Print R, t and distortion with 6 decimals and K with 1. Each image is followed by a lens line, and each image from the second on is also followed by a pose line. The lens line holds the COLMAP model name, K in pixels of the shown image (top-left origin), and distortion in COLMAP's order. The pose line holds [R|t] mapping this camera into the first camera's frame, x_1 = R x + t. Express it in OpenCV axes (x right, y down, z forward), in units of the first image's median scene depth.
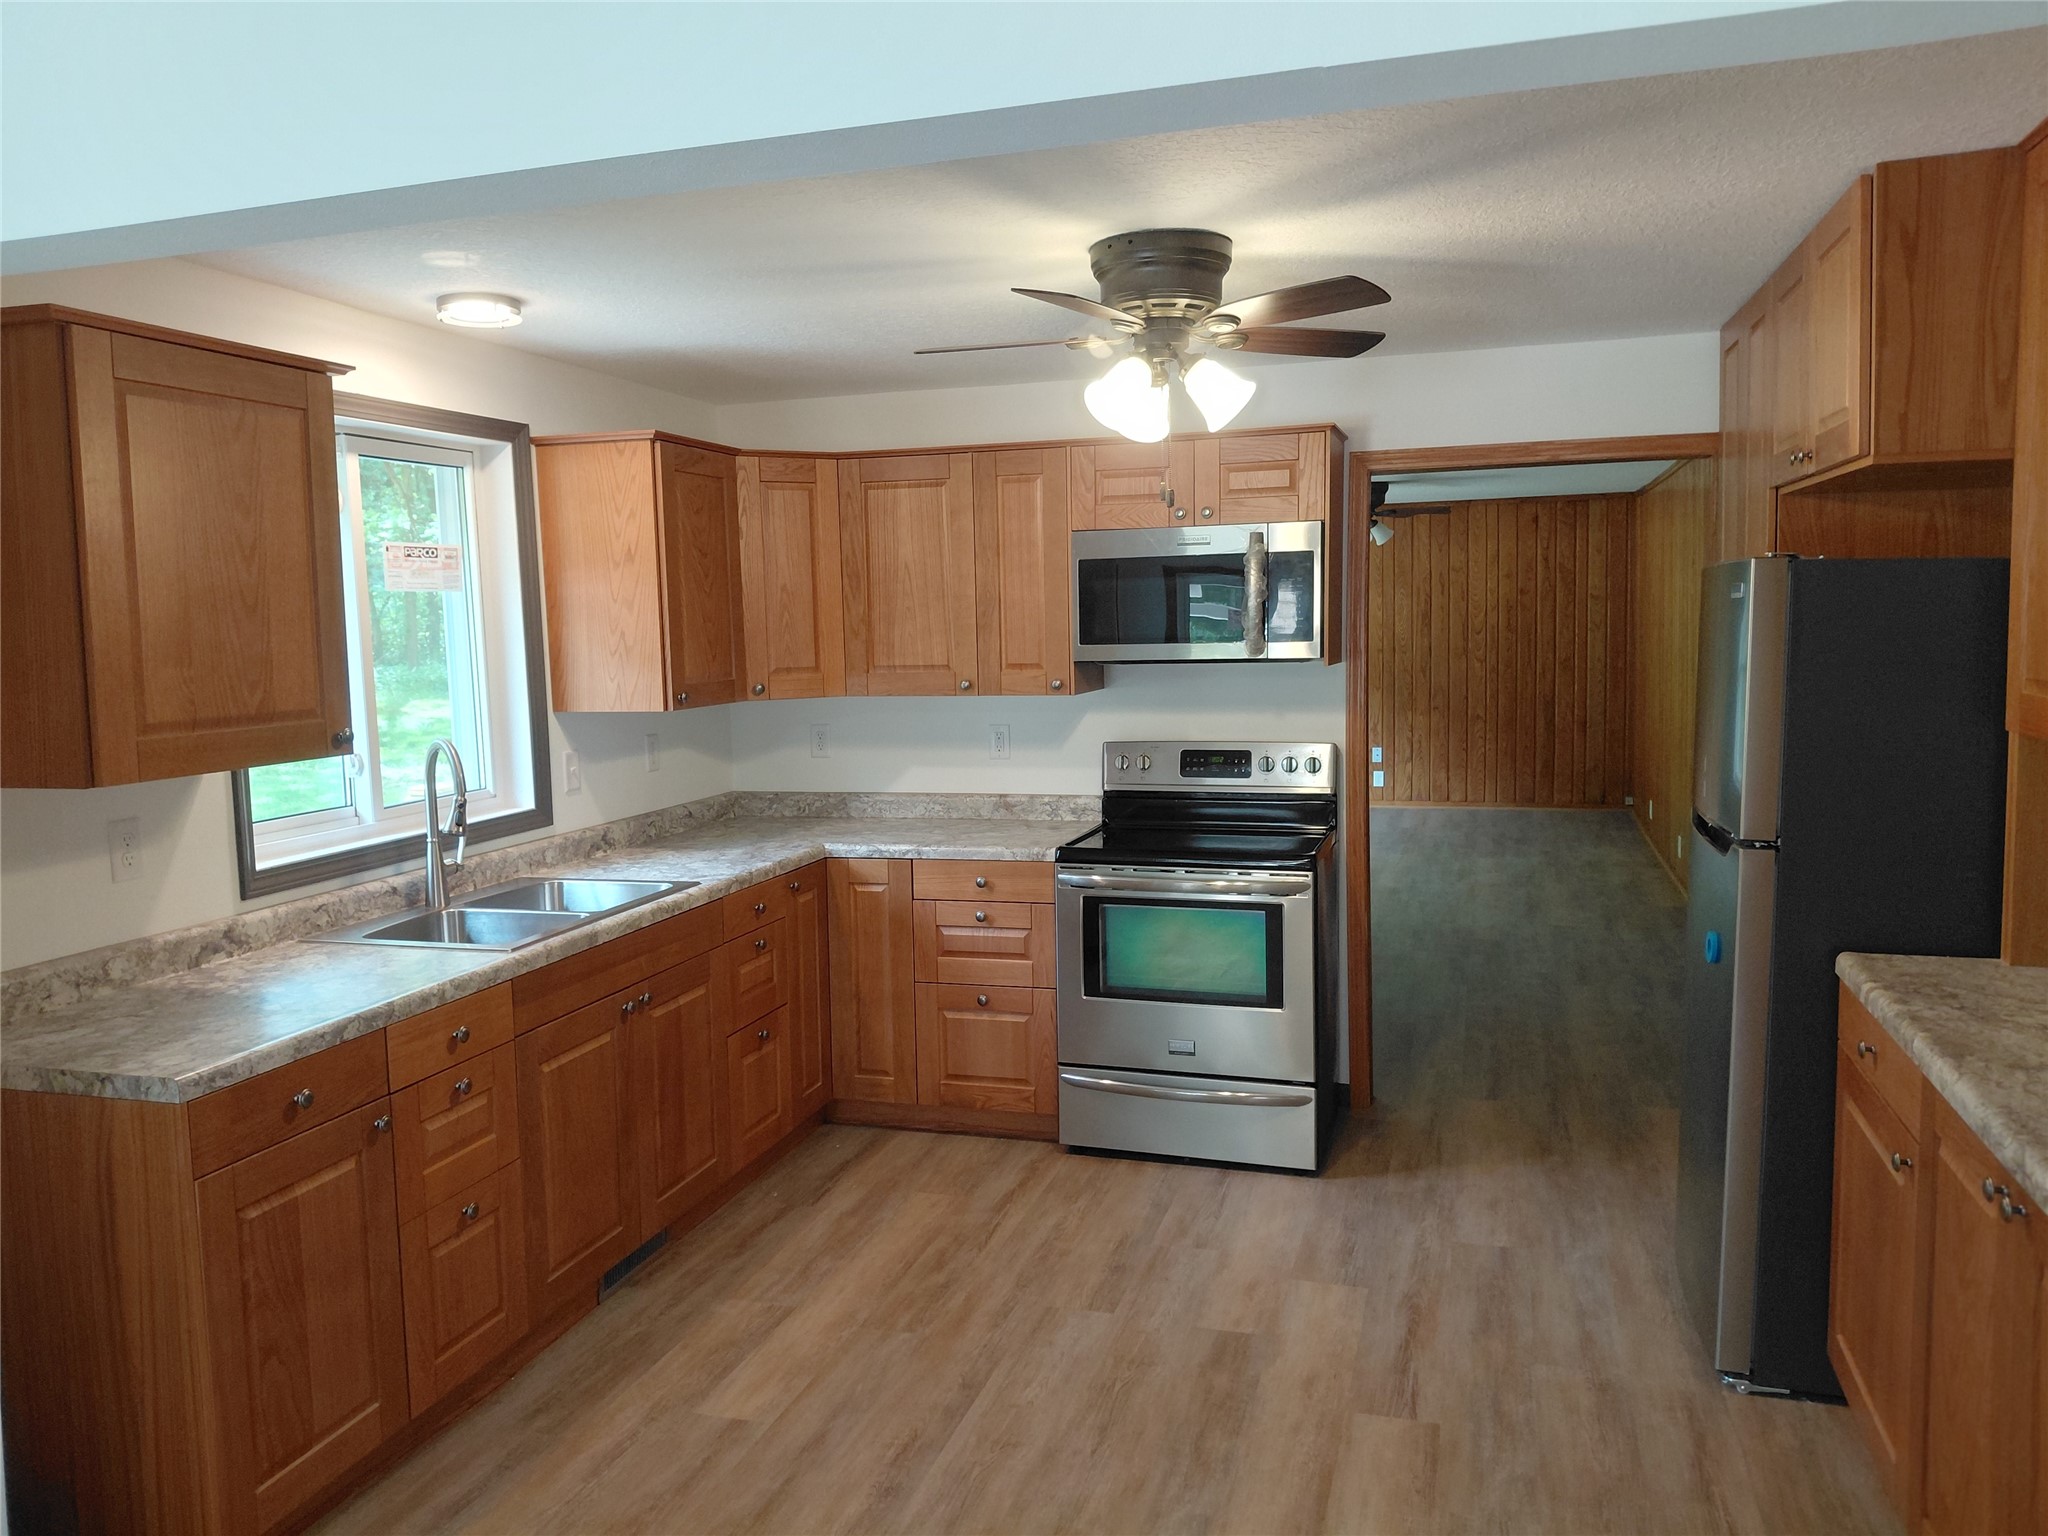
lens RADIAL K [[1506.0, 0, 1014.0], [0, 1506.0, 724.1], [0, 0, 1]] dist [0.145338, -0.280895]
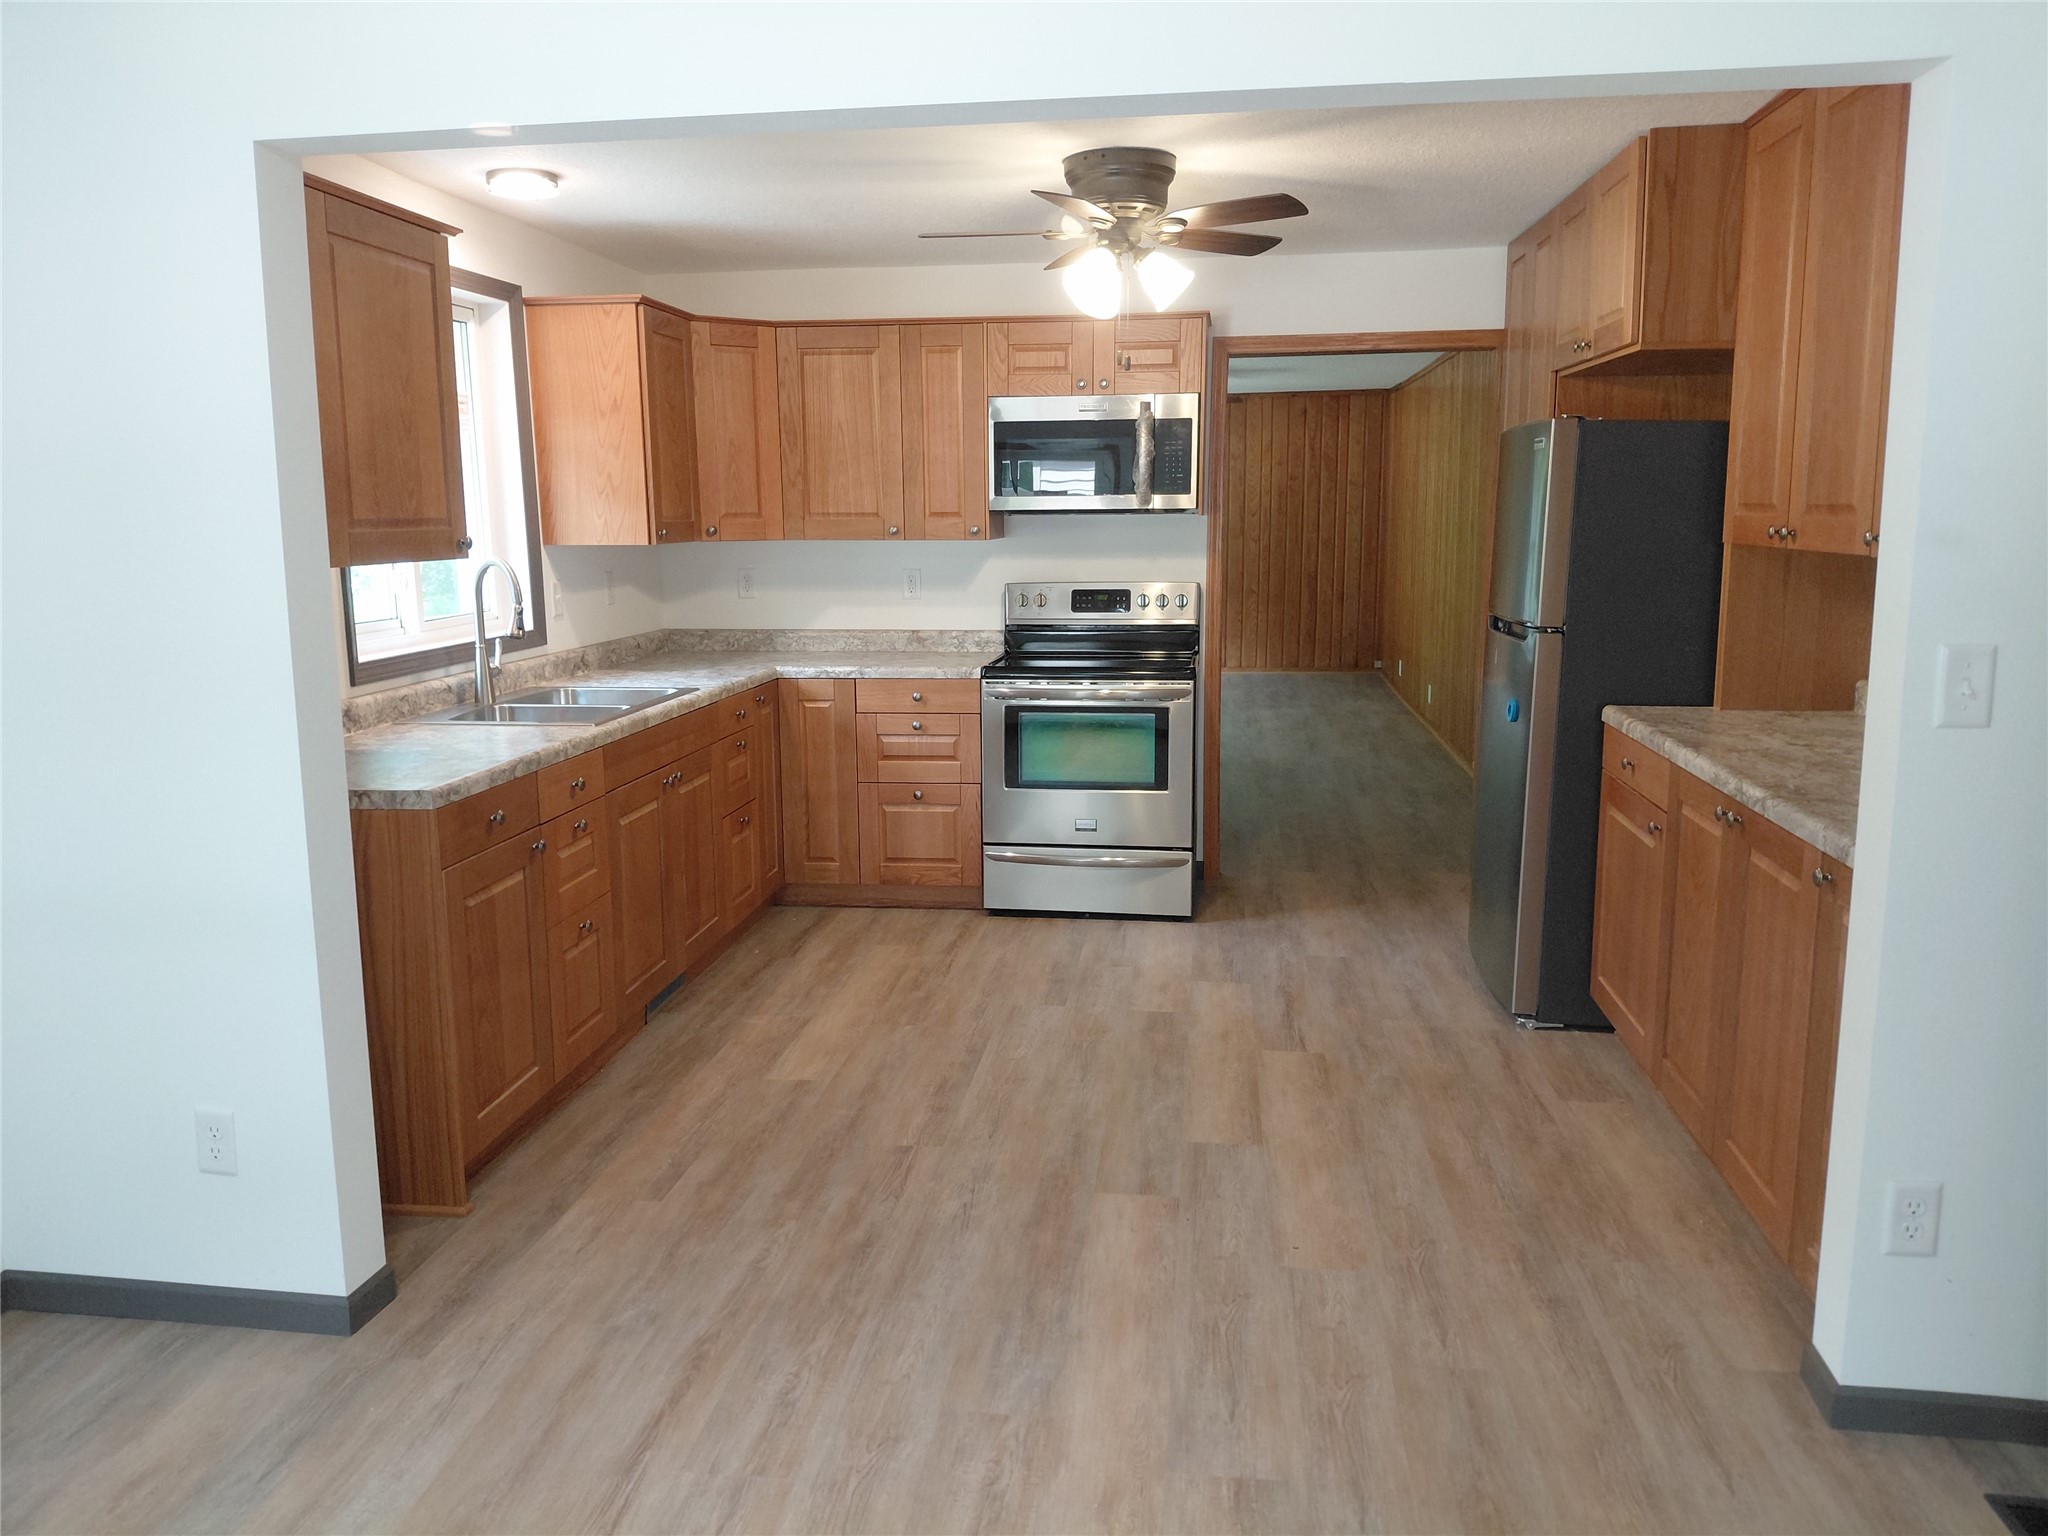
lens RADIAL K [[1505.0, 0, 1018.3], [0, 1505.0, 723.1], [0, 0, 1]] dist [0.191087, -0.464881]
pose [[0.985013, -0.011034, 0.172125, -0.166356], [-0.000463, 0.997779, 0.066610, 0.052907], [-0.172478, -0.065692, 0.982820, -0.204204]]
